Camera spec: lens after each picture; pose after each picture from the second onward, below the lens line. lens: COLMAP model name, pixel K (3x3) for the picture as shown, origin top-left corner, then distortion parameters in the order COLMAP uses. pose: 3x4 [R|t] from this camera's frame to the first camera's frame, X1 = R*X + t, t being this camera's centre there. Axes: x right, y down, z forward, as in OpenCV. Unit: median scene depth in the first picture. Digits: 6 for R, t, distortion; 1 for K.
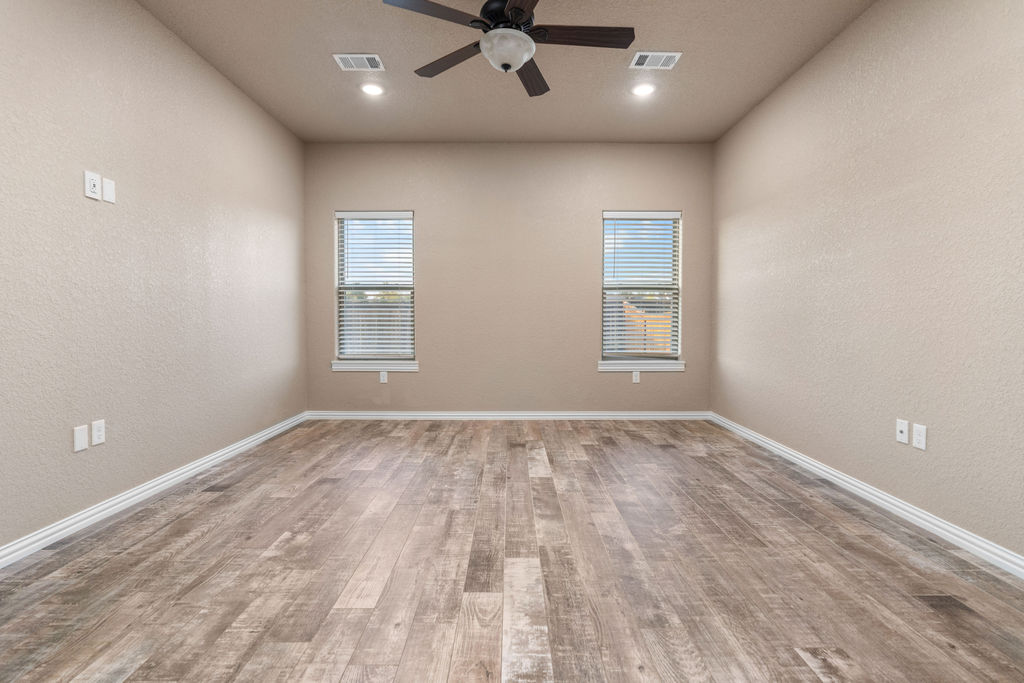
lens RADIAL K [[468.2, 0, 508.3], [0, 468.2, 324.2], [0, 0, 1]] dist [-0.010060, 0.003984]
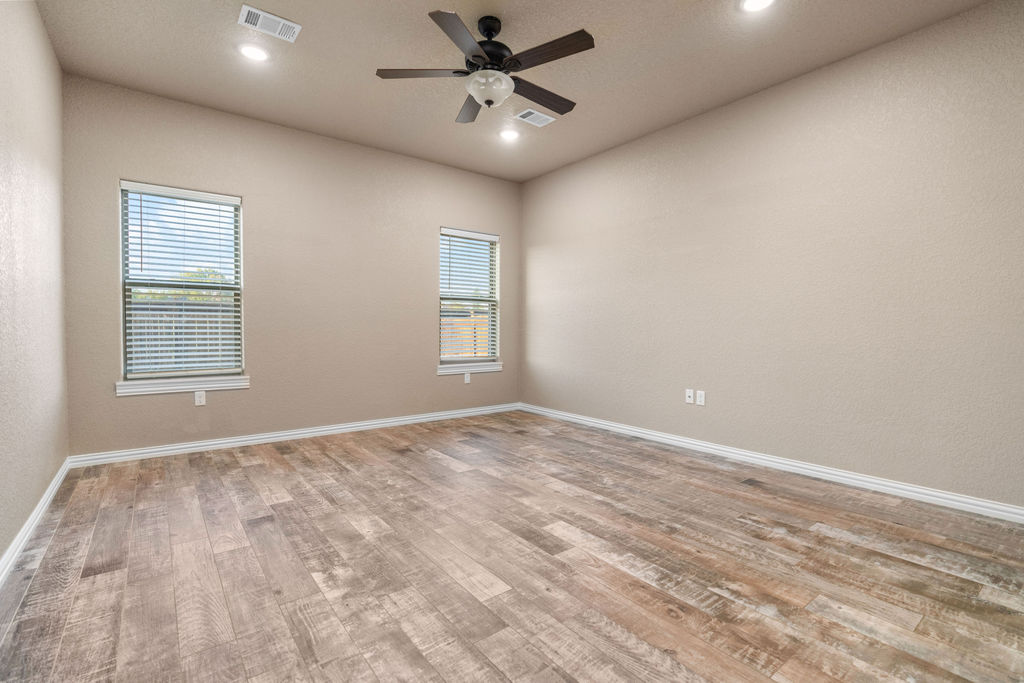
lens RADIAL K [[468.9, 0, 512.4], [0, 468.9, 328.5], [0, 0, 1]] dist [-0.012453, 0.004413]
pose [[0.788624, 0.001095, 0.614875, -0.689600], [0.001964, 0.999989, -0.004299, -0.003346], [-0.614873, 0.004598, 0.788613, 0.085754]]
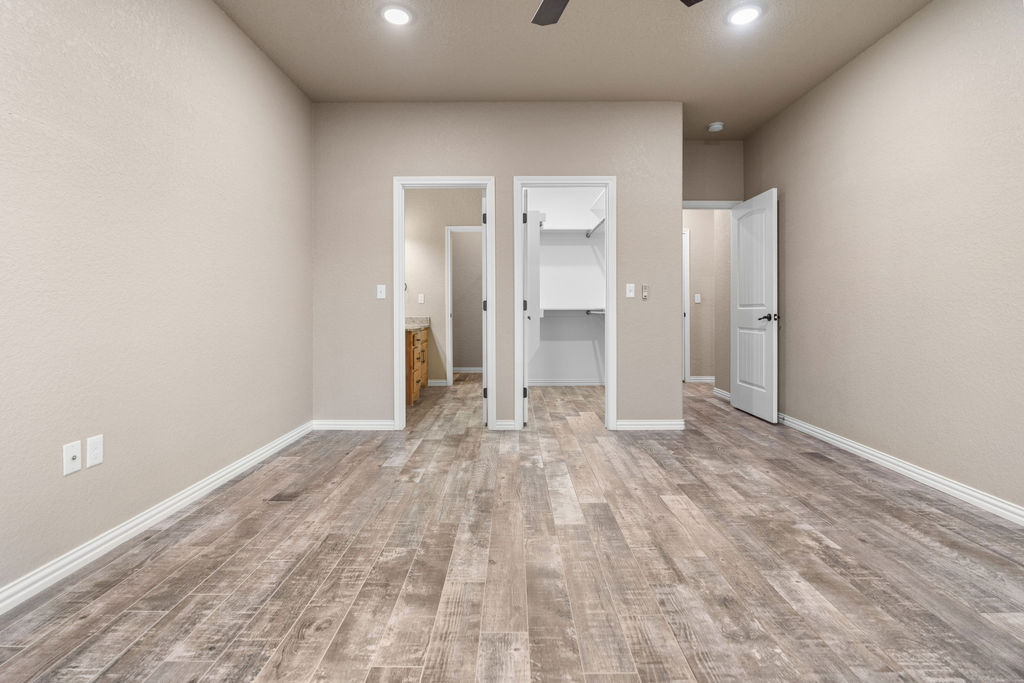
lens RADIAL K [[477.2, 0, 509.8], [0, 477.2, 315.0], [0, 0, 1]] dist [-0.012119, 0.004170]
pose [[-0.999996, -0.001583, 0.002320, 0.147949], [-0.001546, 0.999871, 0.015996, -0.012311], [-0.002345, 0.015992, -0.999869, 1.828617]]
